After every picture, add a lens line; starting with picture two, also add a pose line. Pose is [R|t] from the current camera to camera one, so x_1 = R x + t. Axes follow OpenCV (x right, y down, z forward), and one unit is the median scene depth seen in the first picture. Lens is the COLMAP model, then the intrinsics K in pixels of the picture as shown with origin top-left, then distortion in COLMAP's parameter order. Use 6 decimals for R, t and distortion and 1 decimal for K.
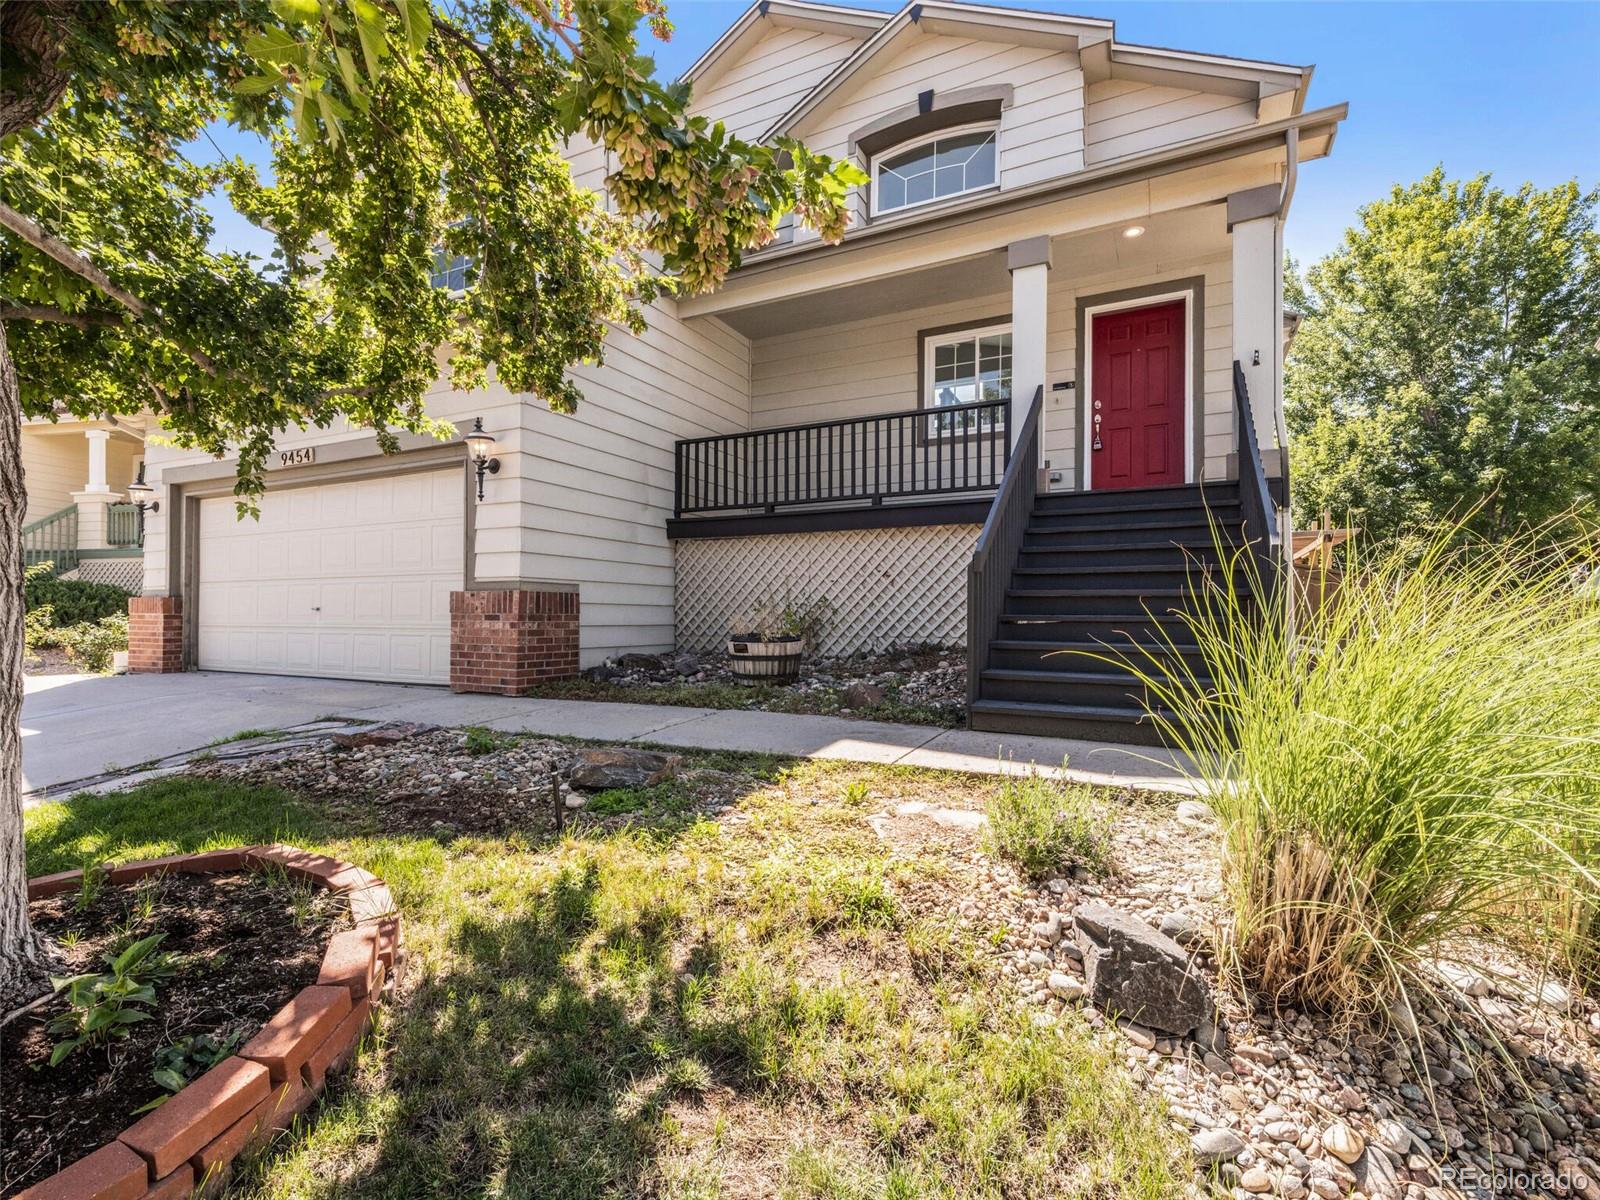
lens RADIAL K [[725.2, 0, 800.0], [0, 725.2, 600.0], [0, 0, 1]] dist [0.002408, -0.000064]
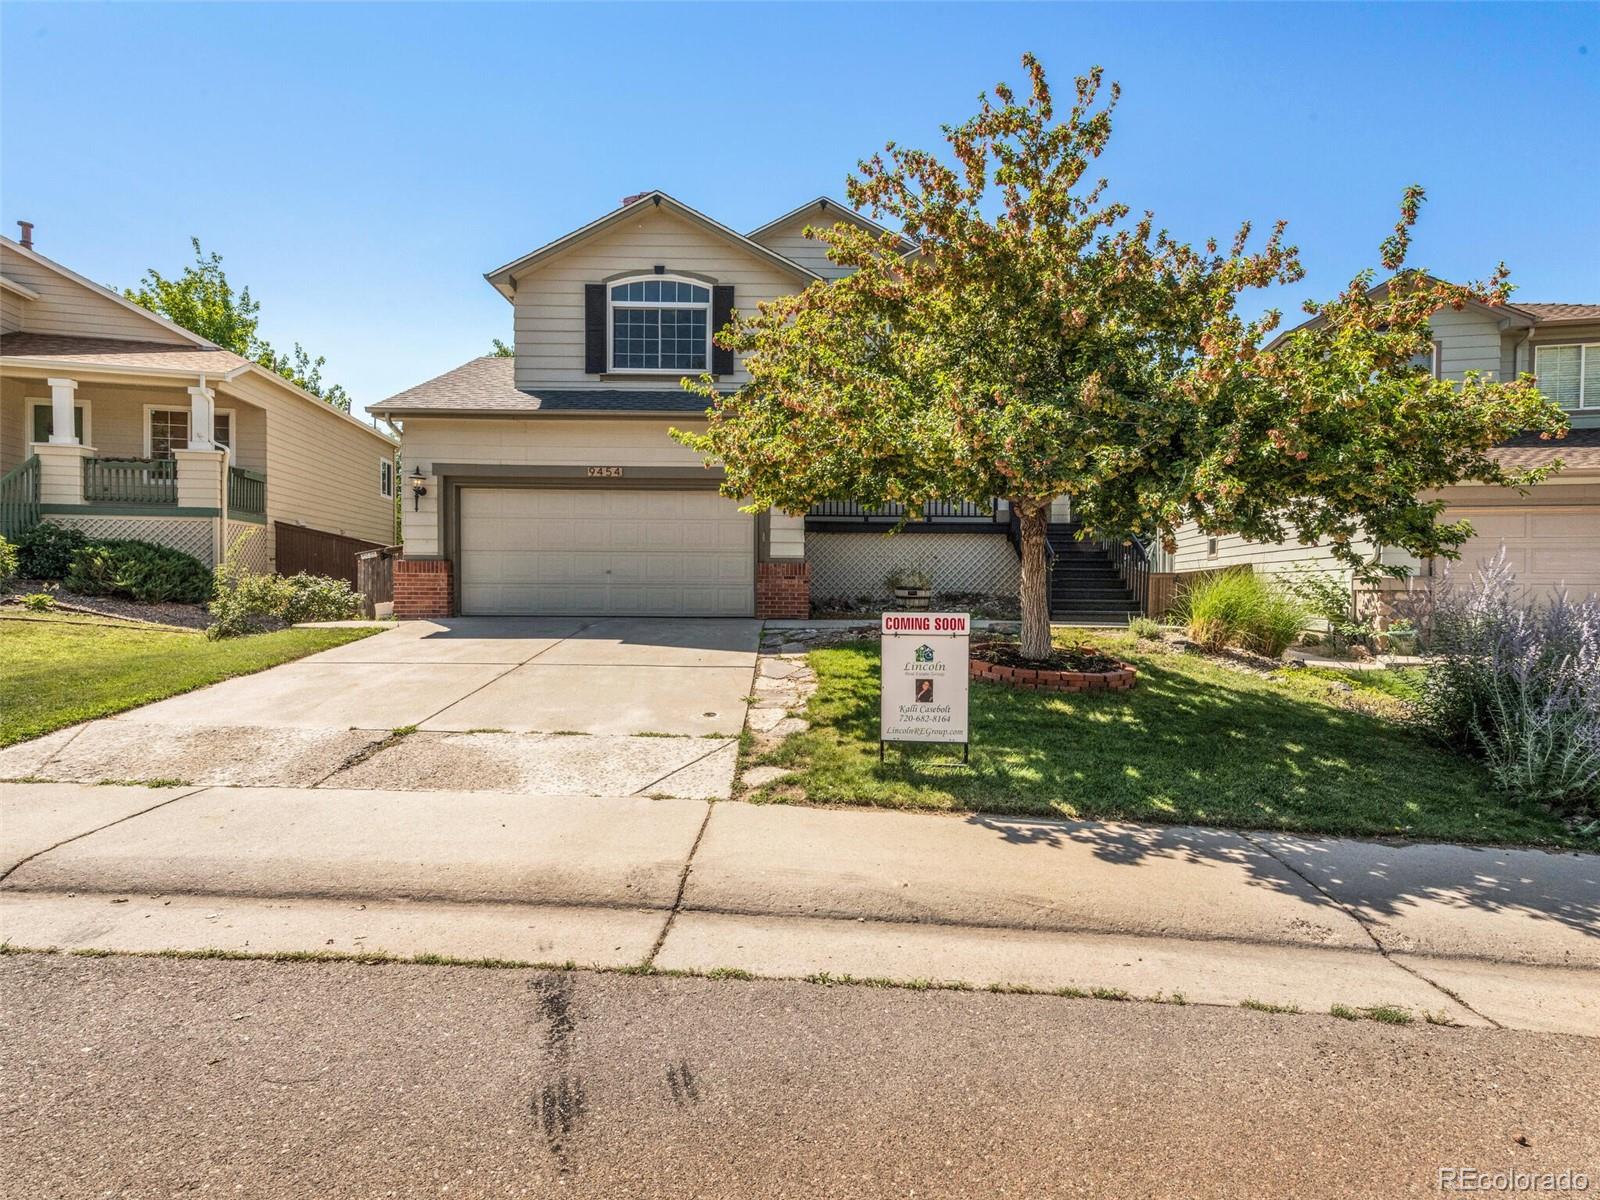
lens RADIAL K [[725.2, 0, 800.0], [0, 725.2, 600.0], [0, 0, 1]] dist [0.002408, -0.000064]
pose [[0.887185, -0.006437, 0.461369, -1.085818], [-0.014172, 0.999051, 0.041191, 0.003940], [-0.461196, -0.043082, 0.886252, -0.560098]]
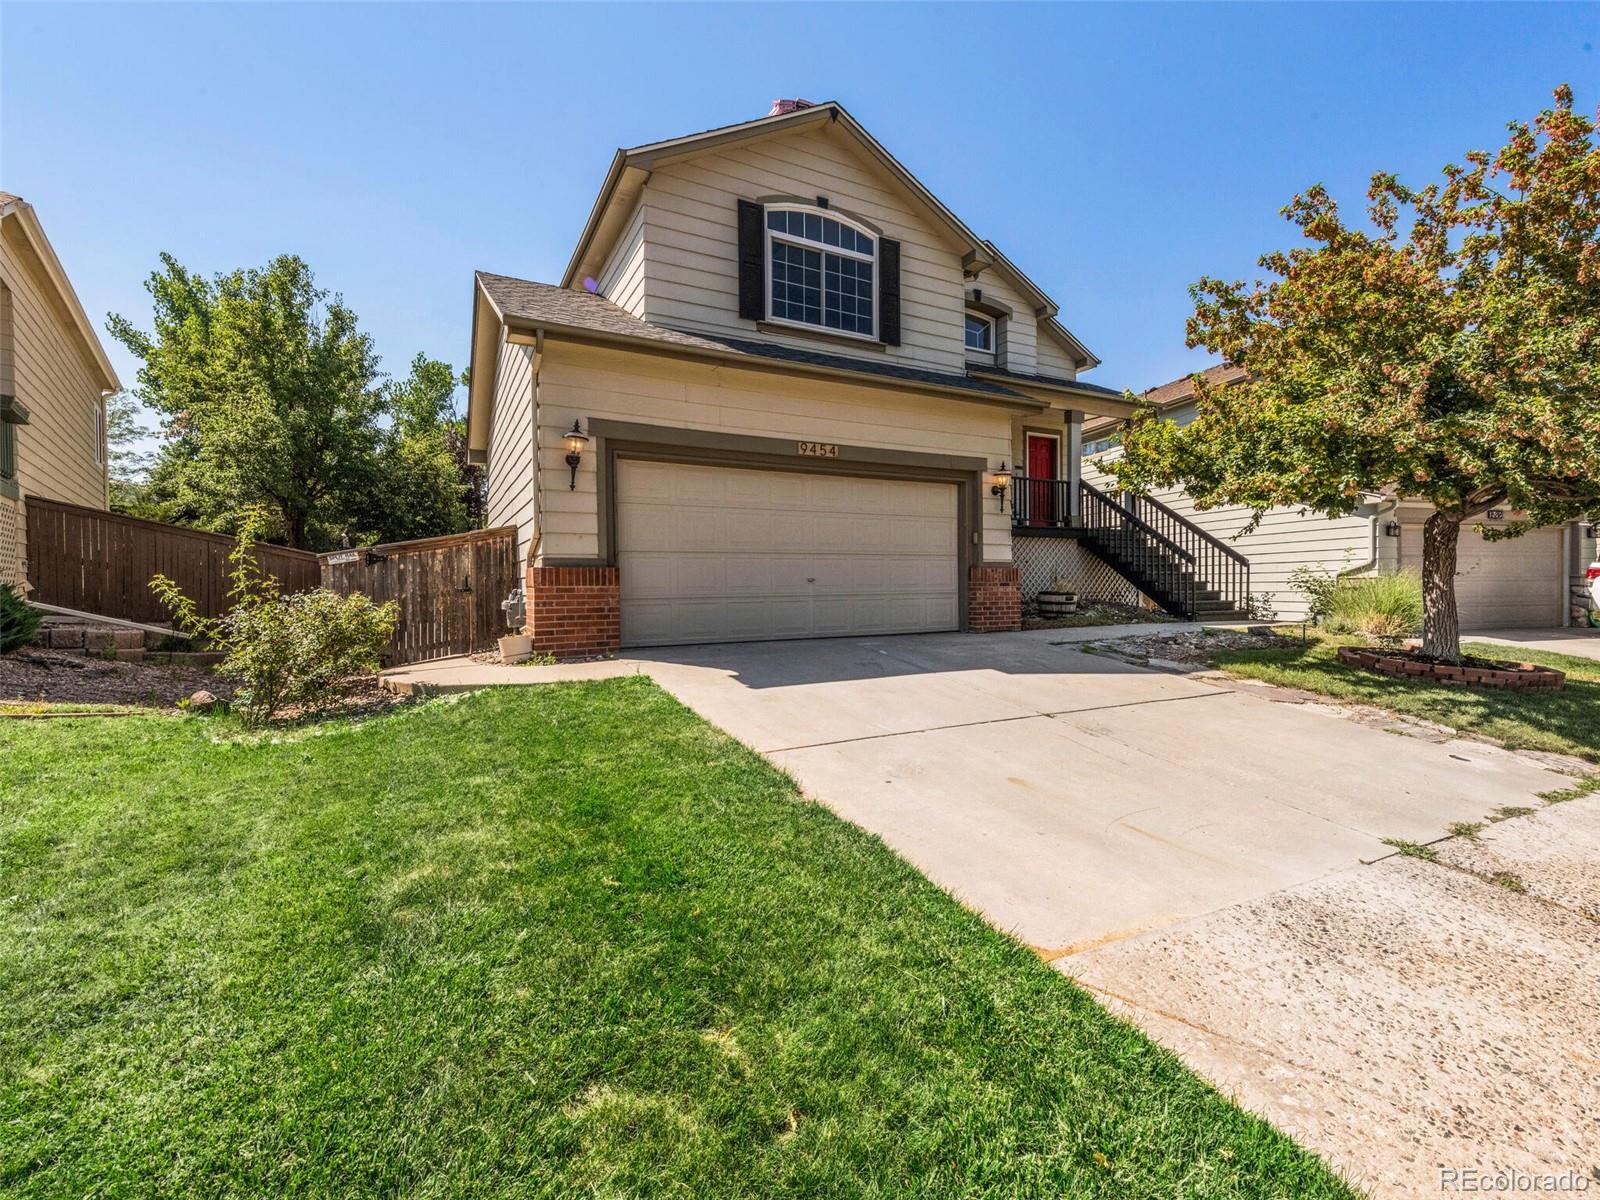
lens RADIAL K [[702.2, 0, 800.0], [0, 702.2, 600.0], [0, 0, 1]] dist [0.007644, -0.000255]
pose [[0.578103, -0.024783, 0.815587, -1.718641], [-0.005402, 0.999401, 0.034197, 0.006338], [-0.815946, -0.024175, 0.577622, 0.400880]]
